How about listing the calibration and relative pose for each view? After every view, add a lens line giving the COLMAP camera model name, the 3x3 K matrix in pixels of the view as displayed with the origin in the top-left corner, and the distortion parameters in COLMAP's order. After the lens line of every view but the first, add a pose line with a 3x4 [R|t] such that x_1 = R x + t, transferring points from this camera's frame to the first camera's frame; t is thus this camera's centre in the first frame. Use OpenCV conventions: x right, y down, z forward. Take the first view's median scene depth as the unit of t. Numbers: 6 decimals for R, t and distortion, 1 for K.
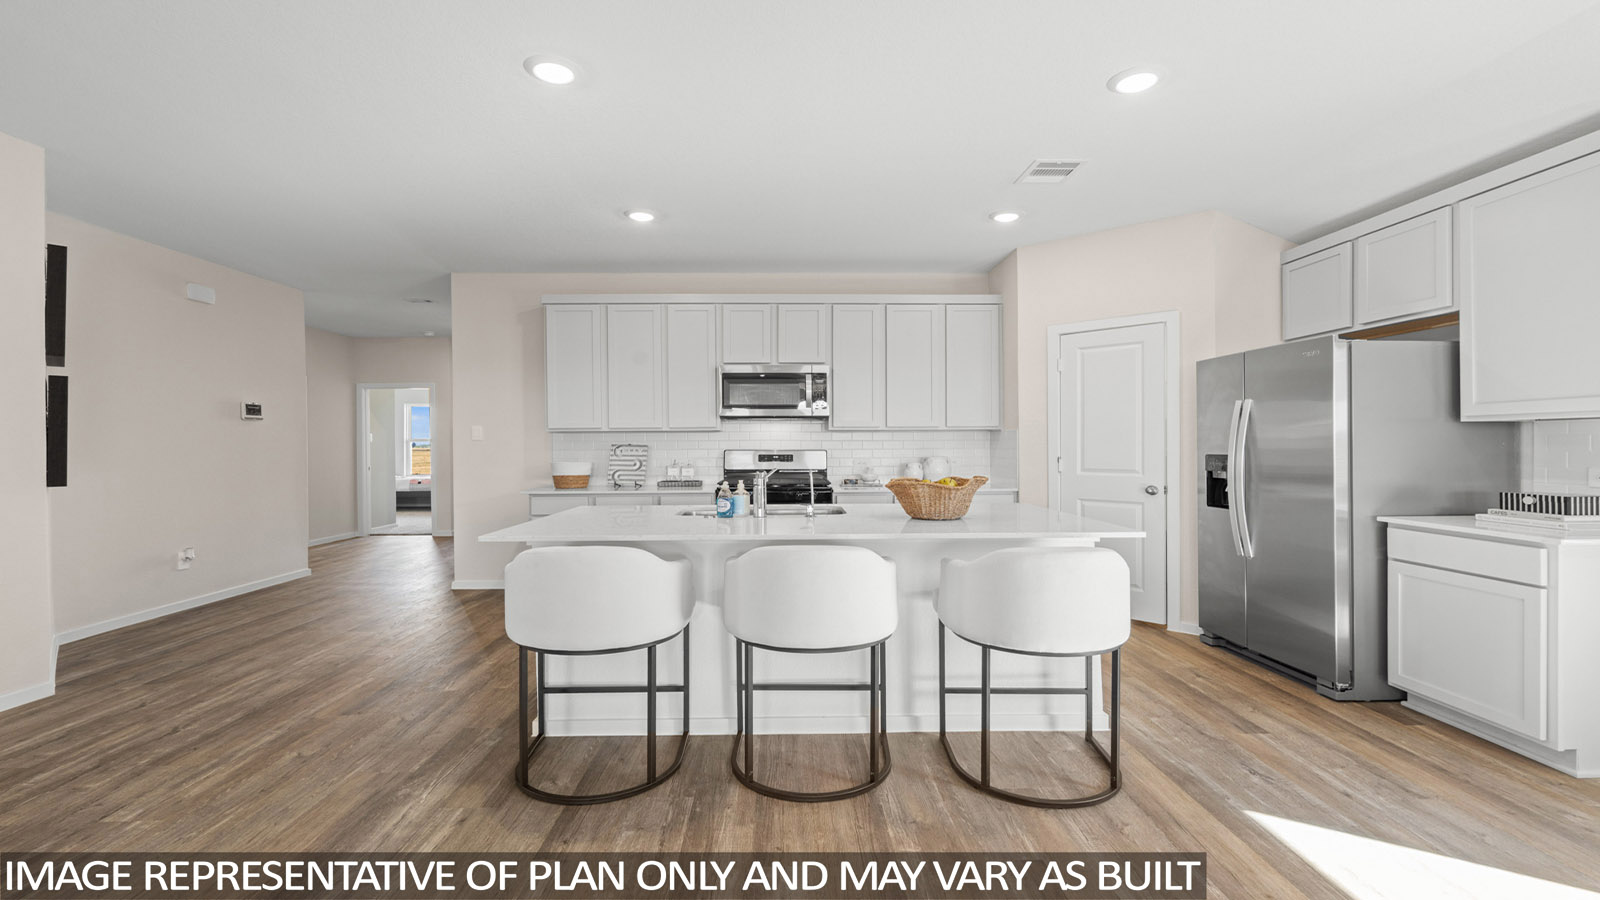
lens RADIAL K [[697.5, 0, 793.1], [0, 697.5, 446.0], [0, 0, 1]] dist [-0.001877, -0.000296]
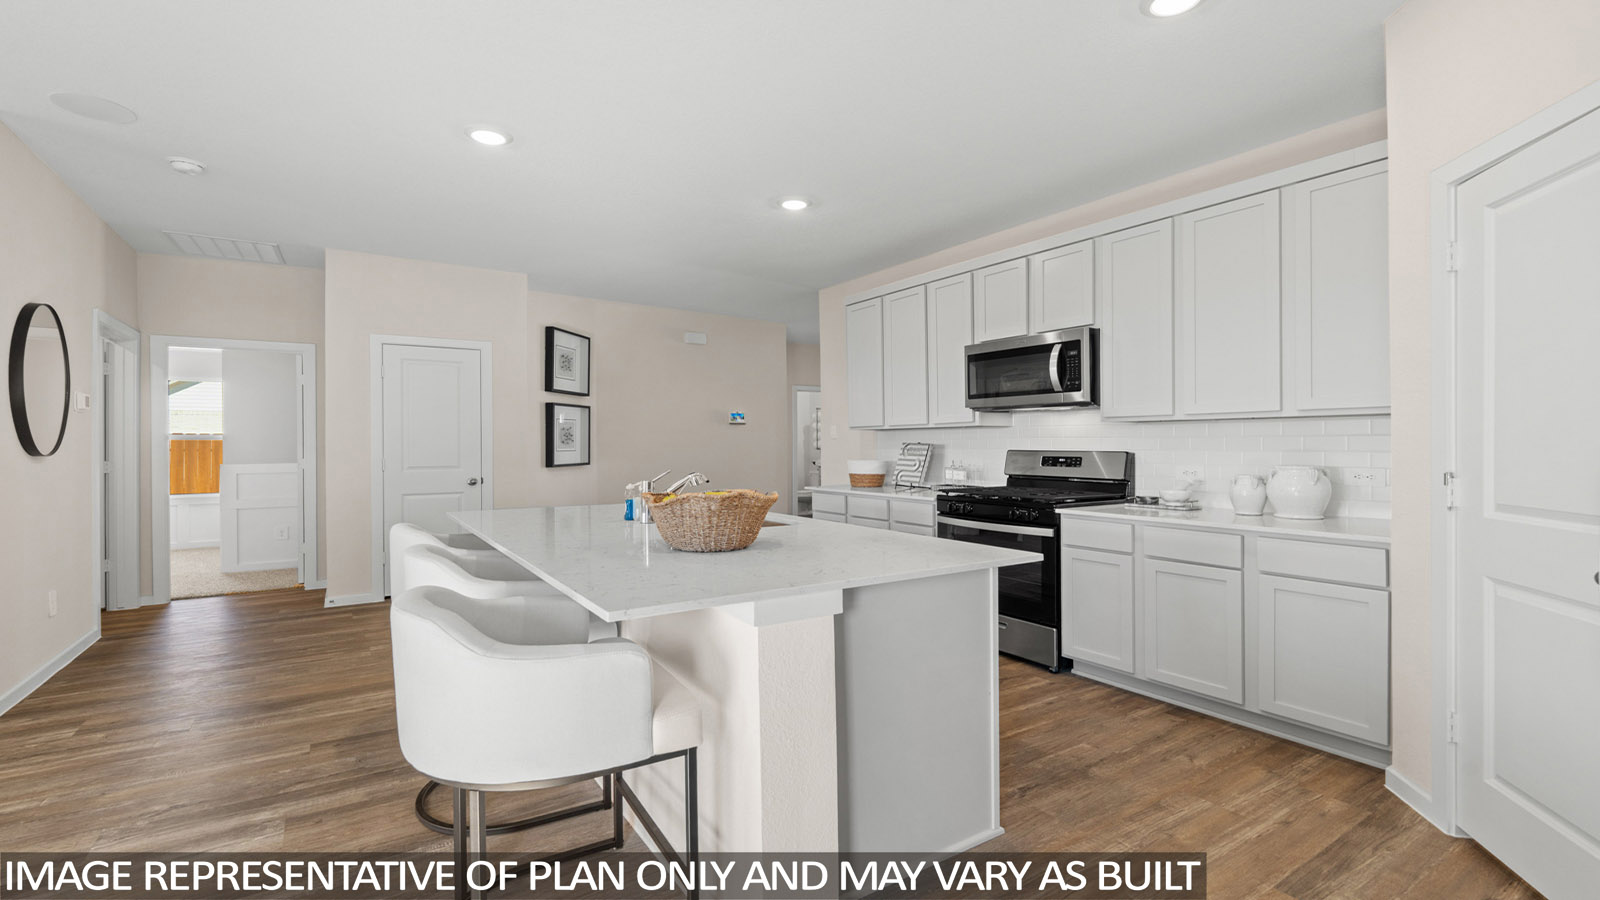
lens RADIAL K [[697.5, 0, 793.1], [0, 697.5, 446.0], [0, 0, 1]] dist [-0.001877, -0.000296]
pose [[0.530293, 0.004665, -0.847801, 0.823014], [-0.001092, 0.999988, 0.004819, -0.003912], [0.847813, -0.001630, 0.530292, 0.680254]]
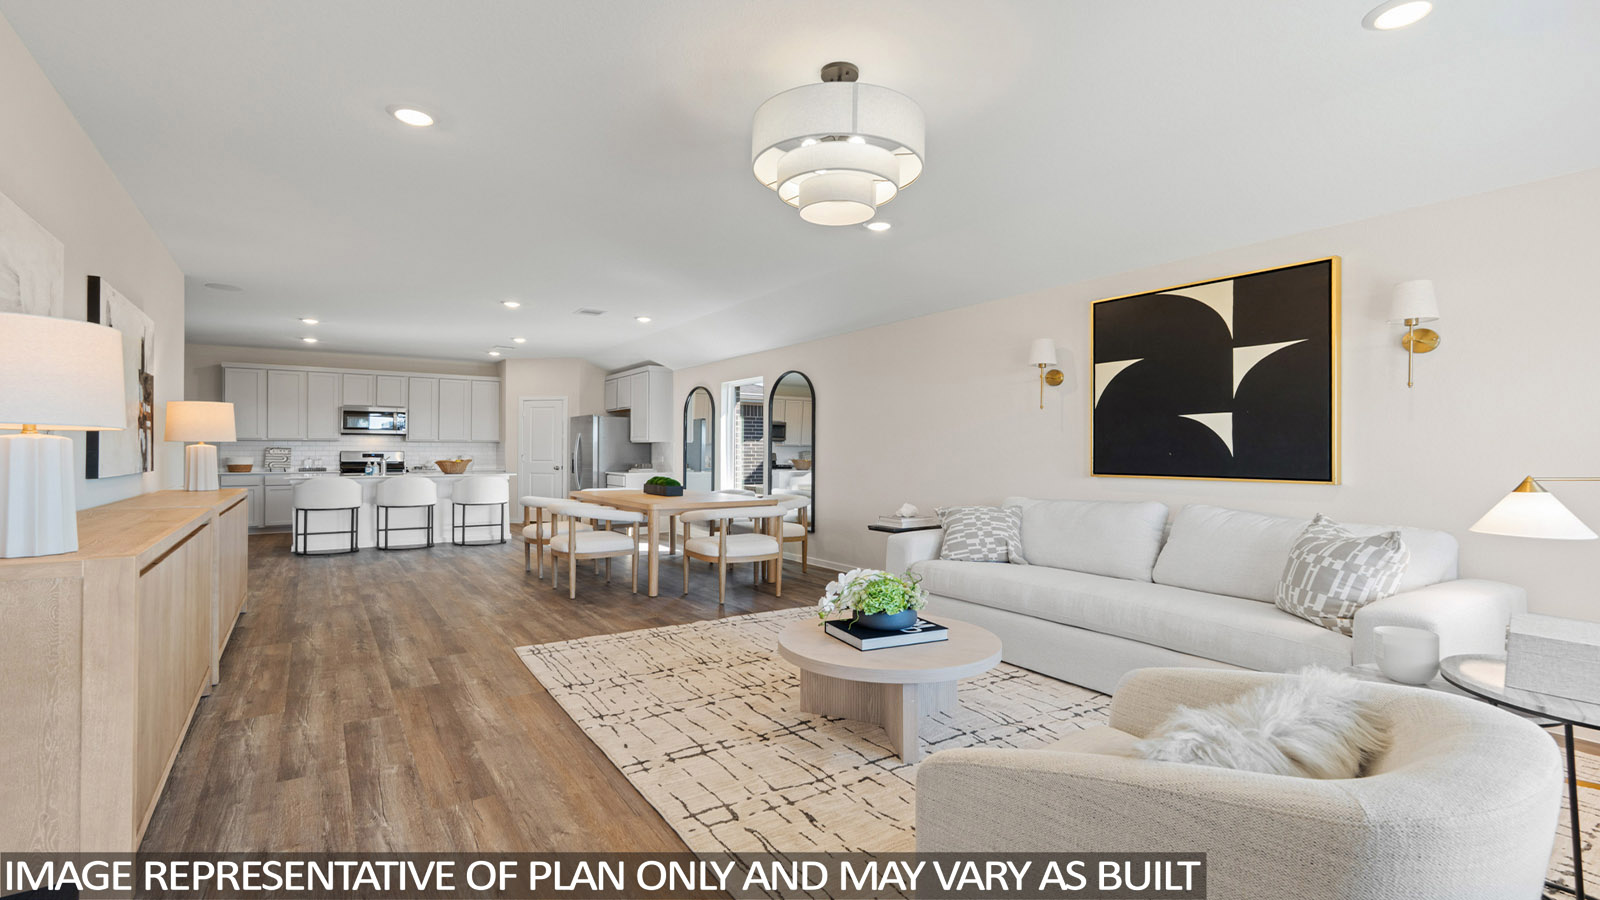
lens RADIAL K [[716.8, 0, 793.1], [0, 716.8, 454.7], [0, 0, 1]] dist [-0.013870, -0.000042]
pose [[0.839478, 0.005009, 0.543370, -0.214168], [-0.005435, 0.999985, -0.000820, 0.018755], [-0.543366, -0.002265, 0.839493, -2.171882]]
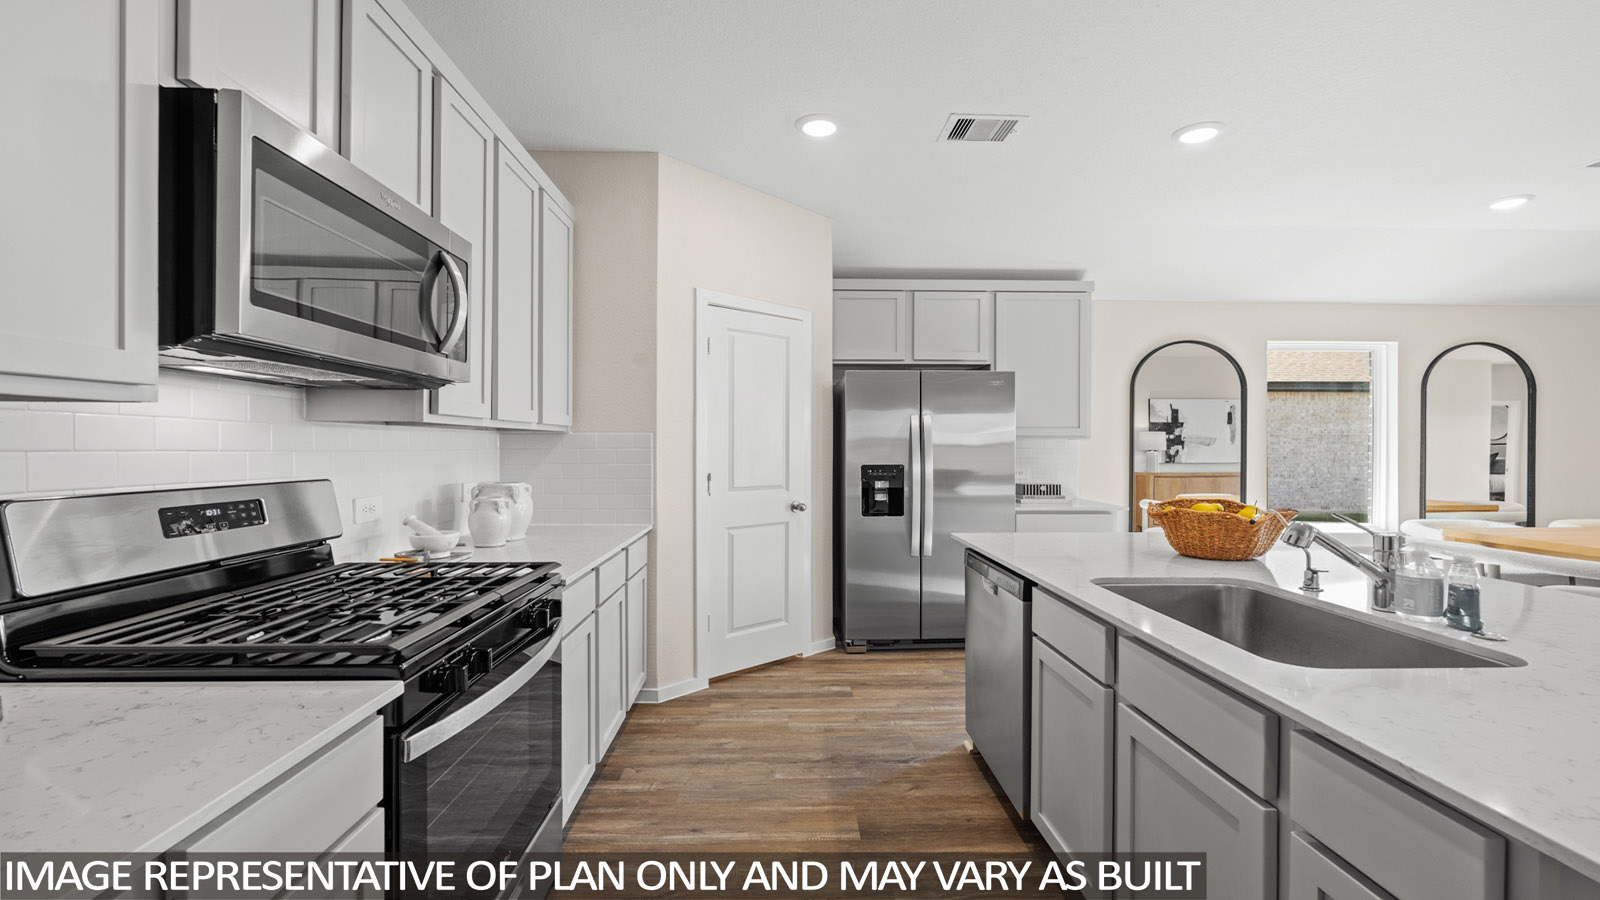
lens RADIAL K [[703.1, 0, 794.9], [0, 703.1, 453.5], [0, 0, 1]] dist [-0.000837, 0.000174]
pose [[-0.007819, -0.005781, 0.999953, -0.544444], [0.003505, 0.999977, 0.005809, -0.013911], [-0.999963, 0.003550, -0.007799, 1.431959]]
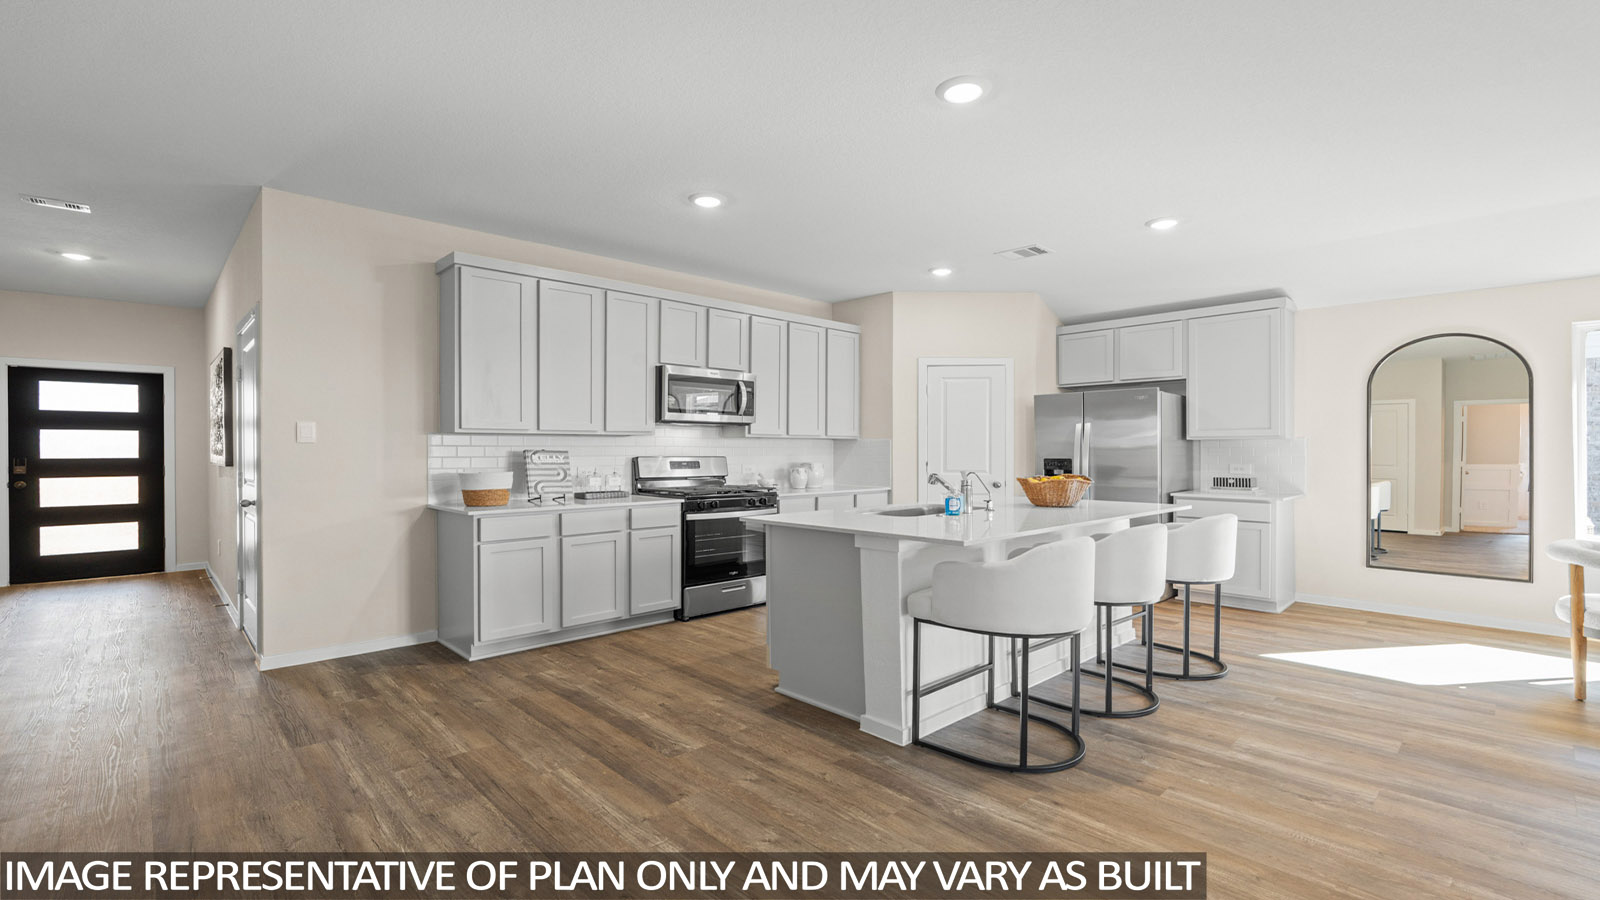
lens RADIAL K [[703.1, 0, 794.9], [0, 703.1, 453.5], [0, 0, 1]] dist [-0.000837, 0.000174]
pose [[0.738712, 0.001639, 0.674019, -1.041572], [-0.001629, 0.999998, -0.000647, 0.003775], [-0.674020, -0.000621, 0.738713, 0.333137]]
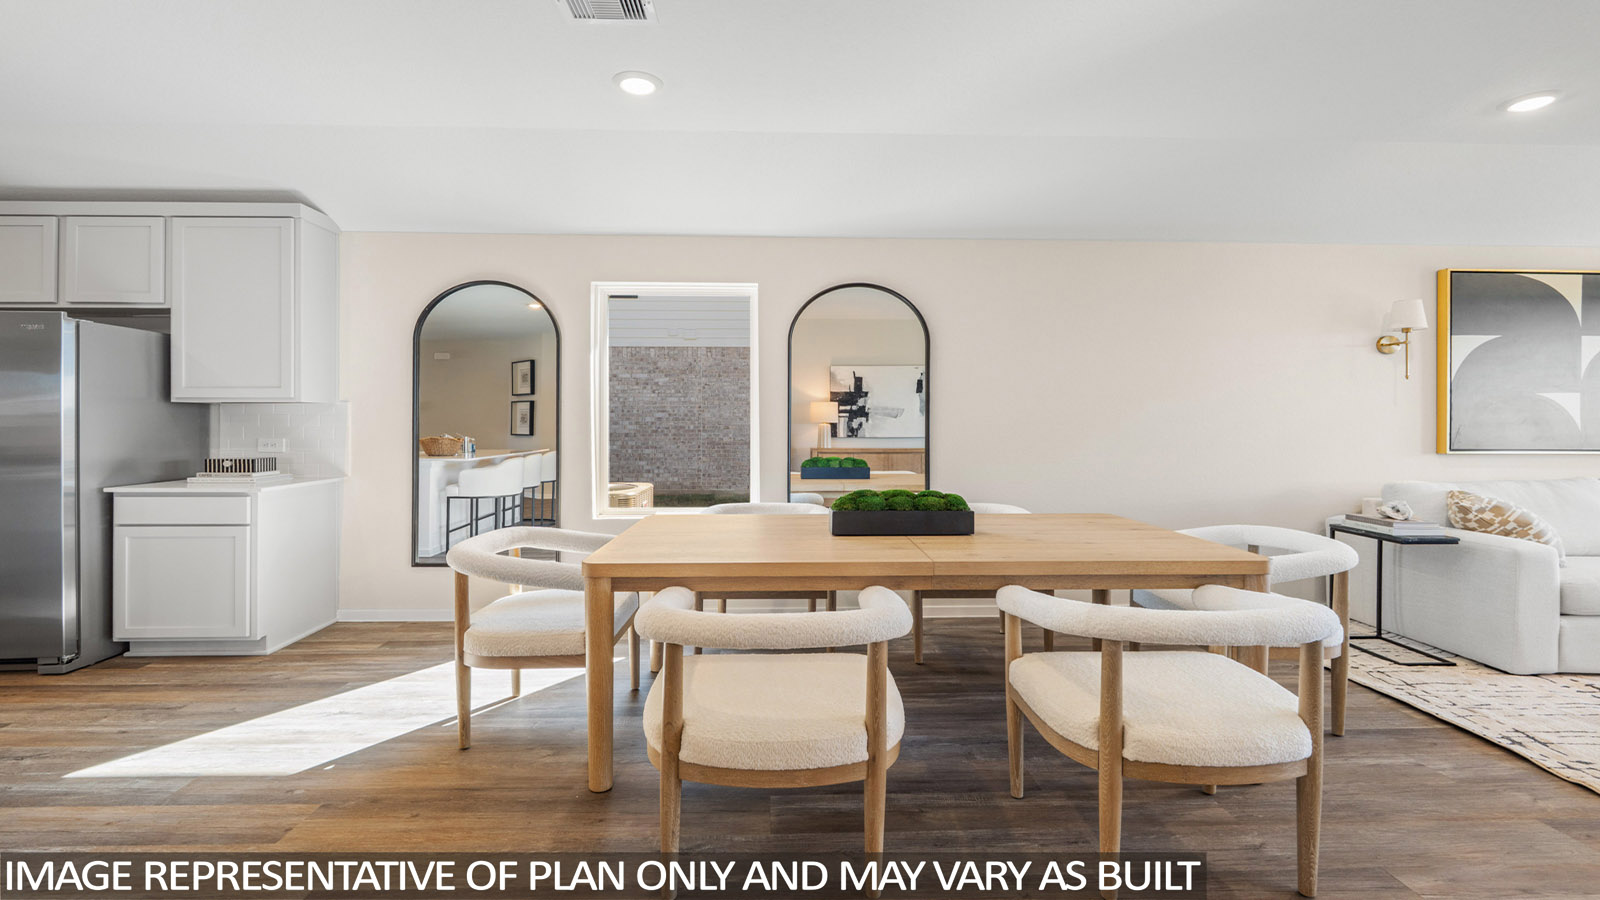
lens RADIAL K [[731.8, 0, 802.1], [0, 731.8, 417.3], [0, 0, 1]] dist [-0.000697, -0.000311]
pose [[-0.016763, 0.010897, 0.999800, -0.305962], [0.000268, 0.999941, -0.010894, 0.005277], [-0.999859, 0.000085, -0.016765, -0.055325]]
